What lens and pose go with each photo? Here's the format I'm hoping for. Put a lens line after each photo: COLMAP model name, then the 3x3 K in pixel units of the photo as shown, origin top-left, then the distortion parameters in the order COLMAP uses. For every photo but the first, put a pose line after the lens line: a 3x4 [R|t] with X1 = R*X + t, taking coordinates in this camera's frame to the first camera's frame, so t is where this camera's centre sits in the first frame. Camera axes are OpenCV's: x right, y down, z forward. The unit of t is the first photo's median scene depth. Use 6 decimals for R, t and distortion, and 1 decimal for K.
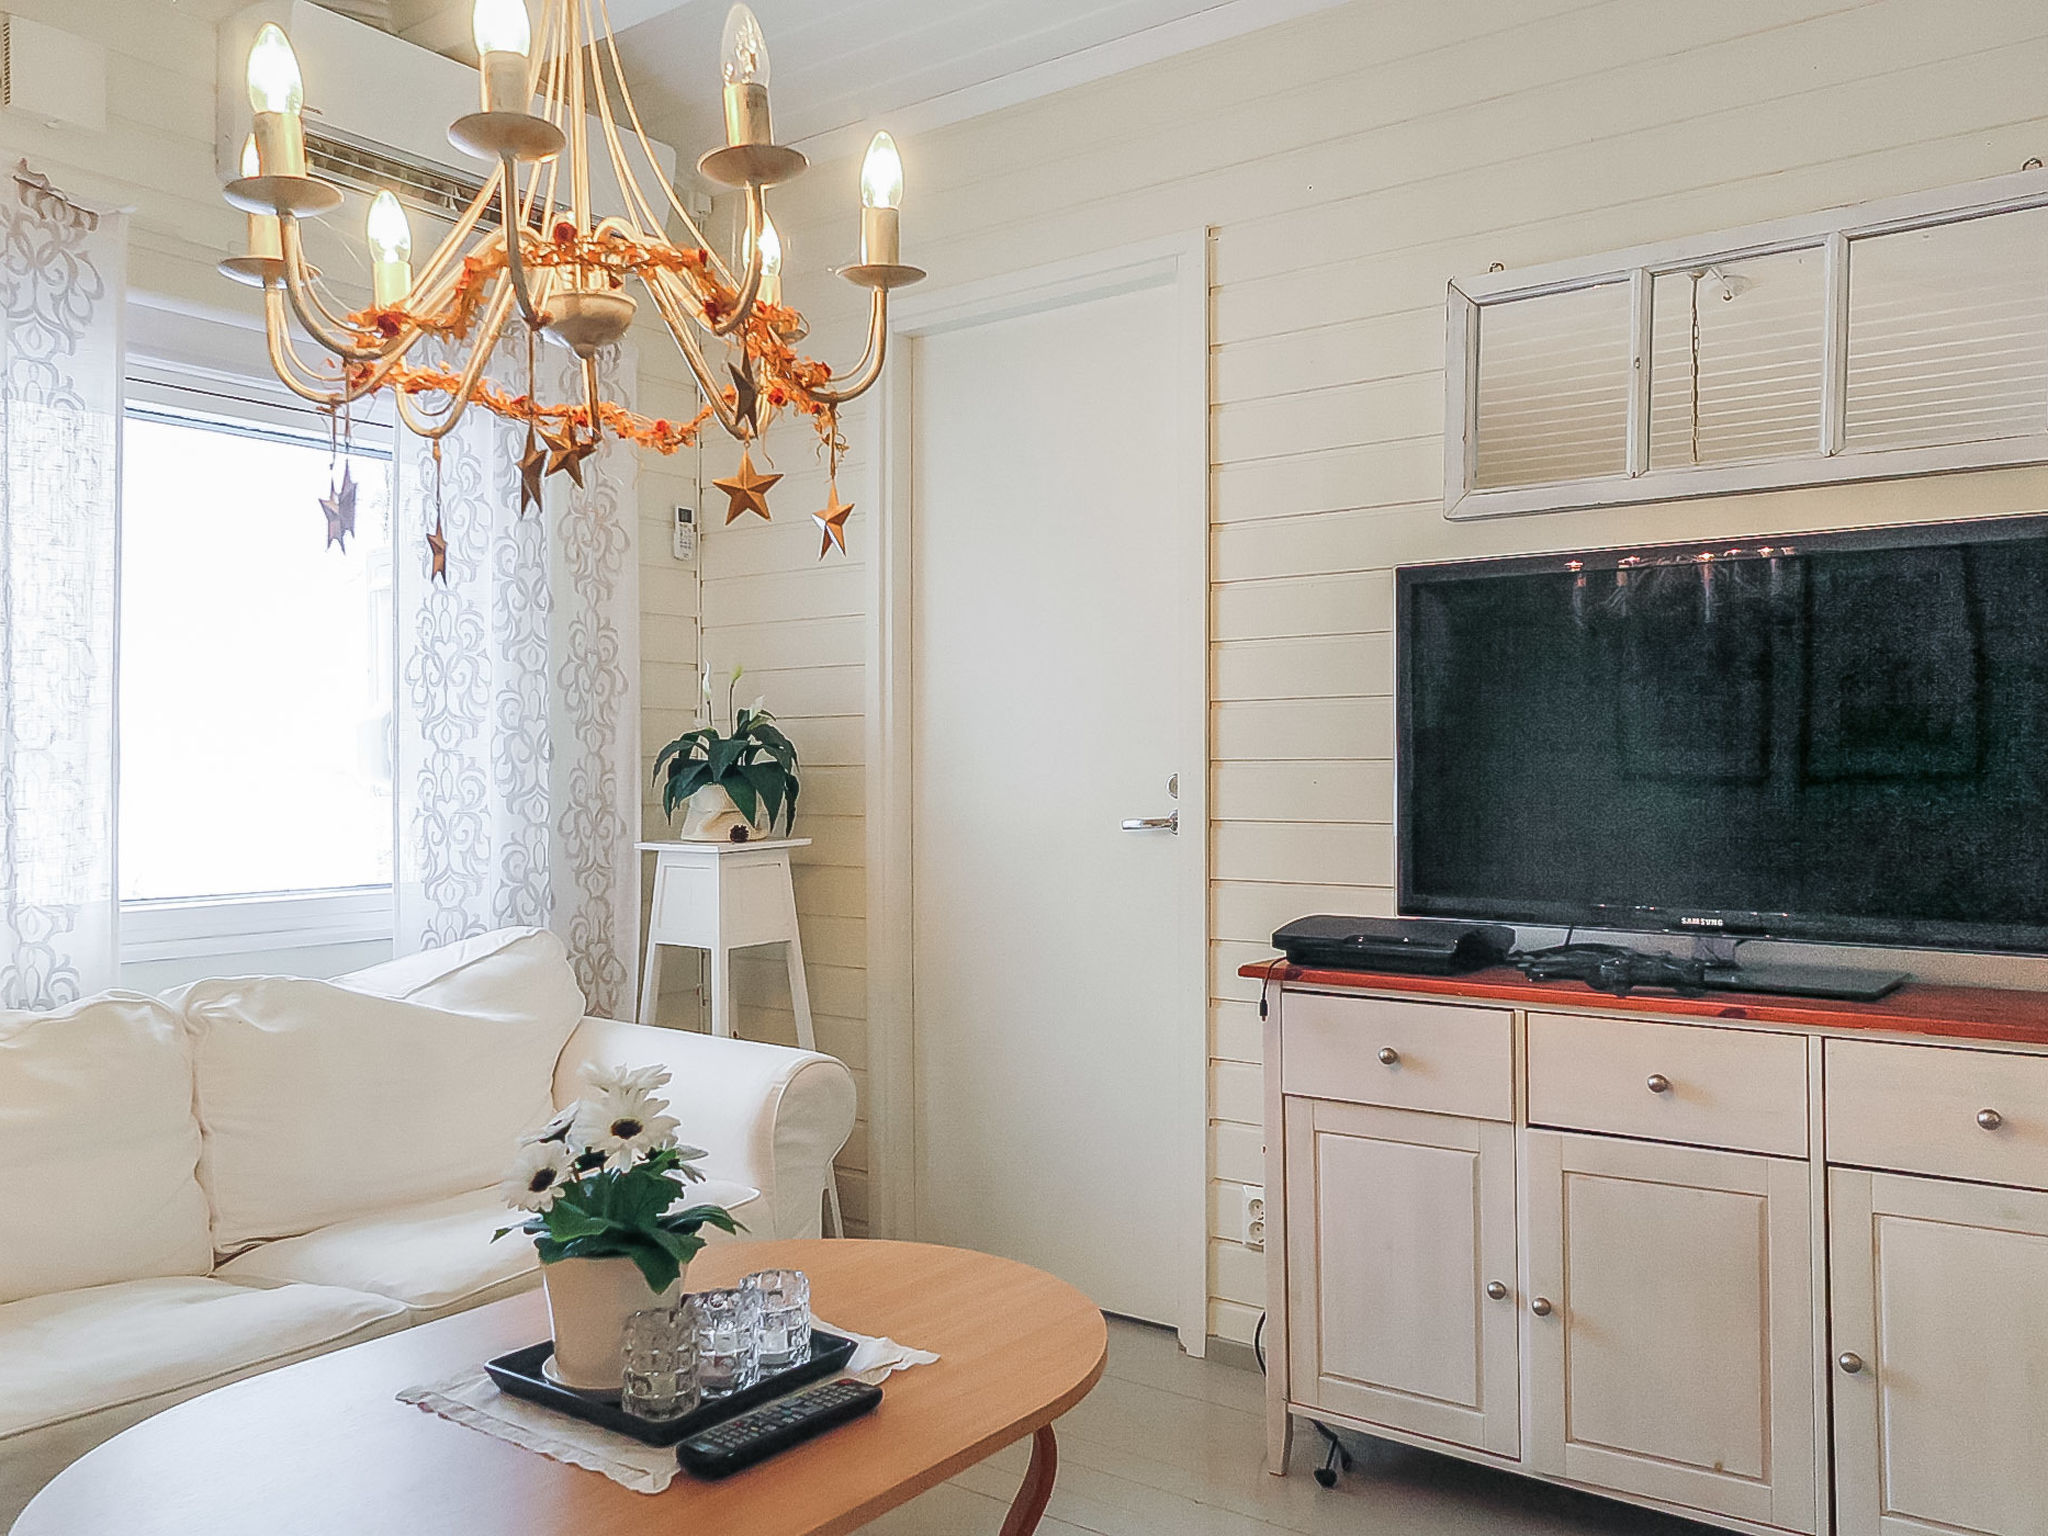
lens RADIAL K [[1665.1, 0, 1024.0], [0, 1665.1, 768.0], [0, 0, 1]] dist [0.009734, -0.001655]
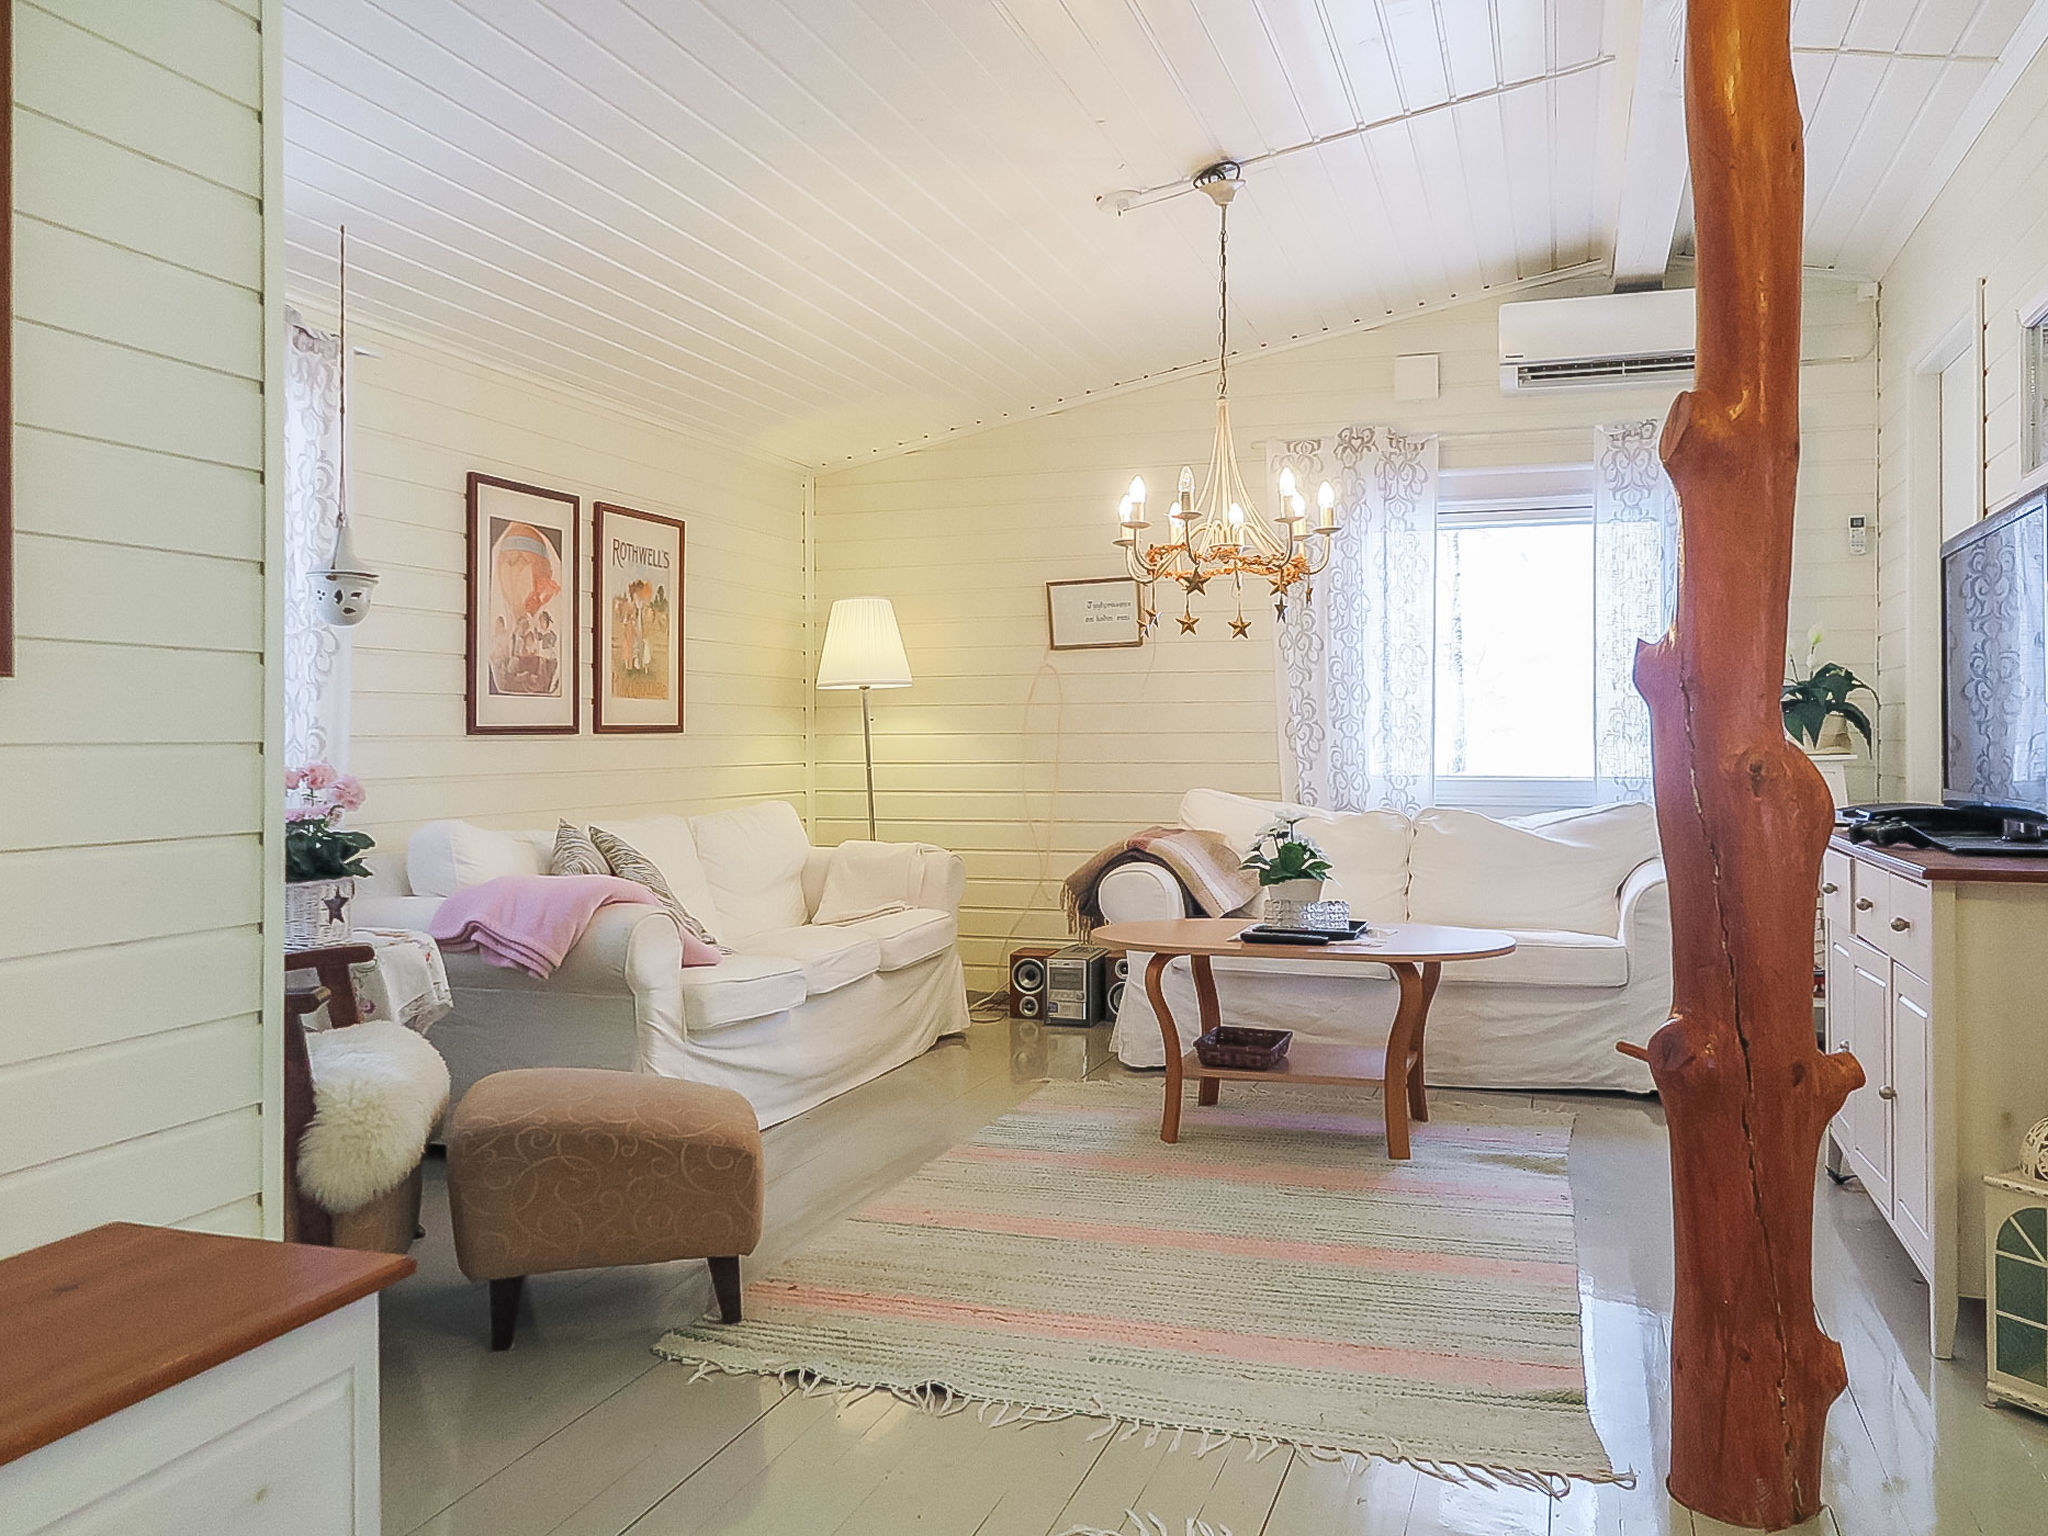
lens RADIAL K [[1559.6, 0, 1024.4], [0, 1559.6, 723.9], [0, 0, 1]] dist [-0.001354, -0.000178]
pose [[0.292580, -0.011135, -0.956176, 1.136766], [-0.004568, 0.999905, -0.013042, 0.047282], [0.956230, 0.008183, 0.292501, -0.041960]]
